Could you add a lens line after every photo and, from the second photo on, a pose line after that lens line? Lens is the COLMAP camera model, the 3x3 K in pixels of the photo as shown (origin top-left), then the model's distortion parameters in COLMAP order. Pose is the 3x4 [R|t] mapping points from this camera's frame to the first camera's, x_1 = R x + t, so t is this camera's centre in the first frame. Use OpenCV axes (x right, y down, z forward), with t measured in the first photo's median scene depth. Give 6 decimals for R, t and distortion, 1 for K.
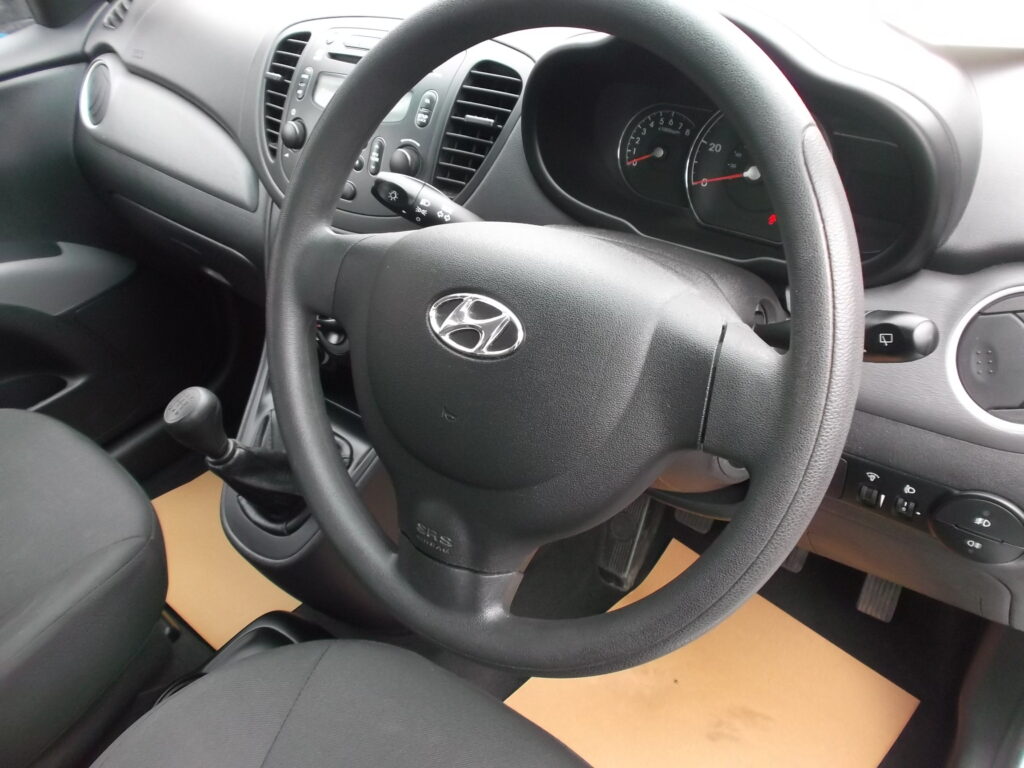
lens RADIAL K [[819.8, 0, 505.7], [0, 819.8, 374.3], [0, 0, 1]] dist [-0.052317, 0.015736]
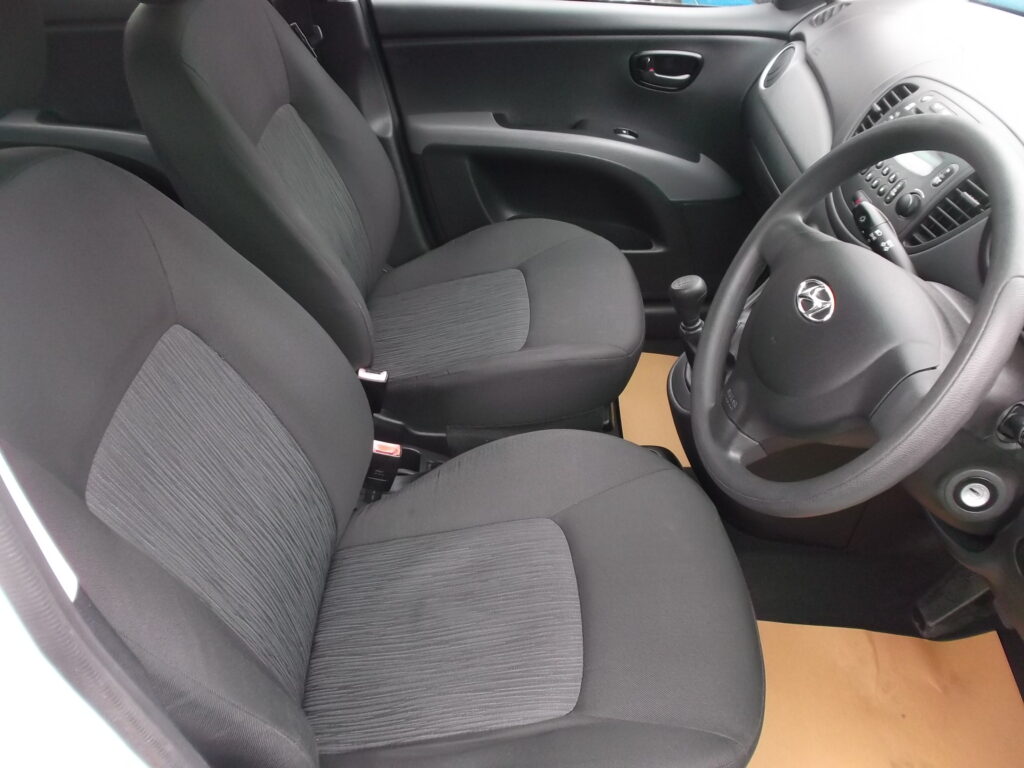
lens RADIAL K [[819.8, 0, 509.5], [0, 819.8, 379.3], [0, 0, 1]] dist [-0.052317, 0.015736]
pose [[0.641059, 0.530730, -0.554409, 0.355771], [-0.495614, 0.837820, 0.228961, 0.002153], [0.586012, 0.127995, 0.800130, -0.424043]]
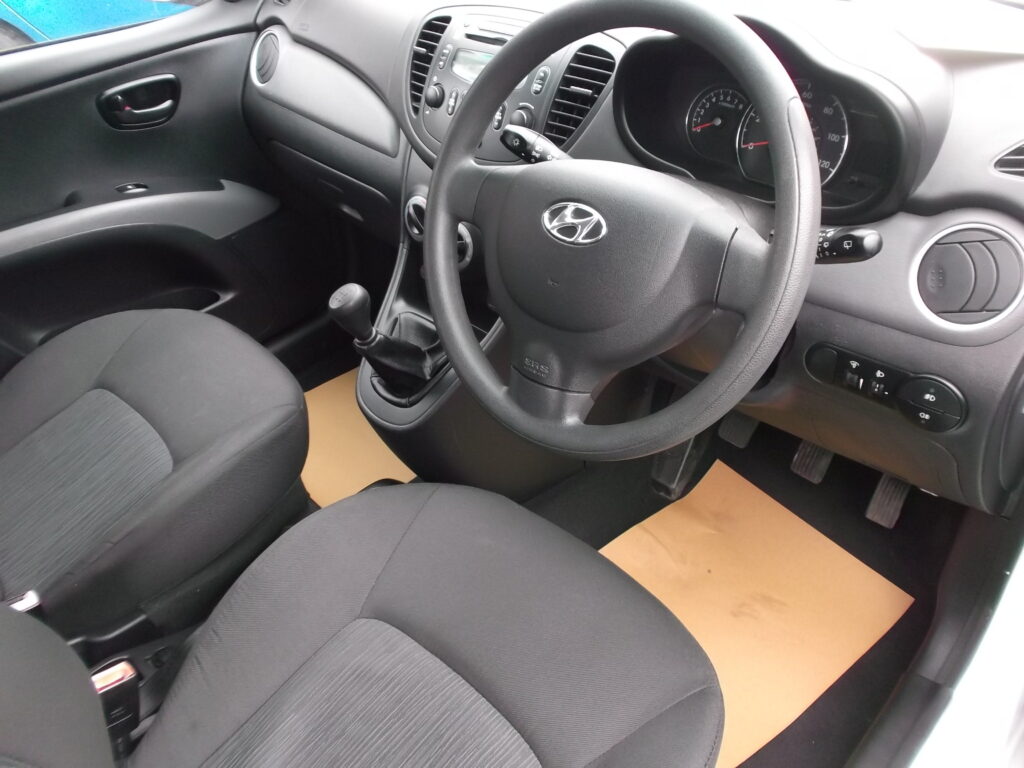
lens RADIAL K [[819.8, 0, 507.1], [0, 819.8, 378.7], [0, 0, 1]] dist [-0.052317, 0.015736]
pose [[0.994268, 0.068149, -0.082379, -0.010581], [-0.065637, 0.997303, 0.032836, 0.115492], [0.084395, -0.027241, 0.996060, -0.328201]]
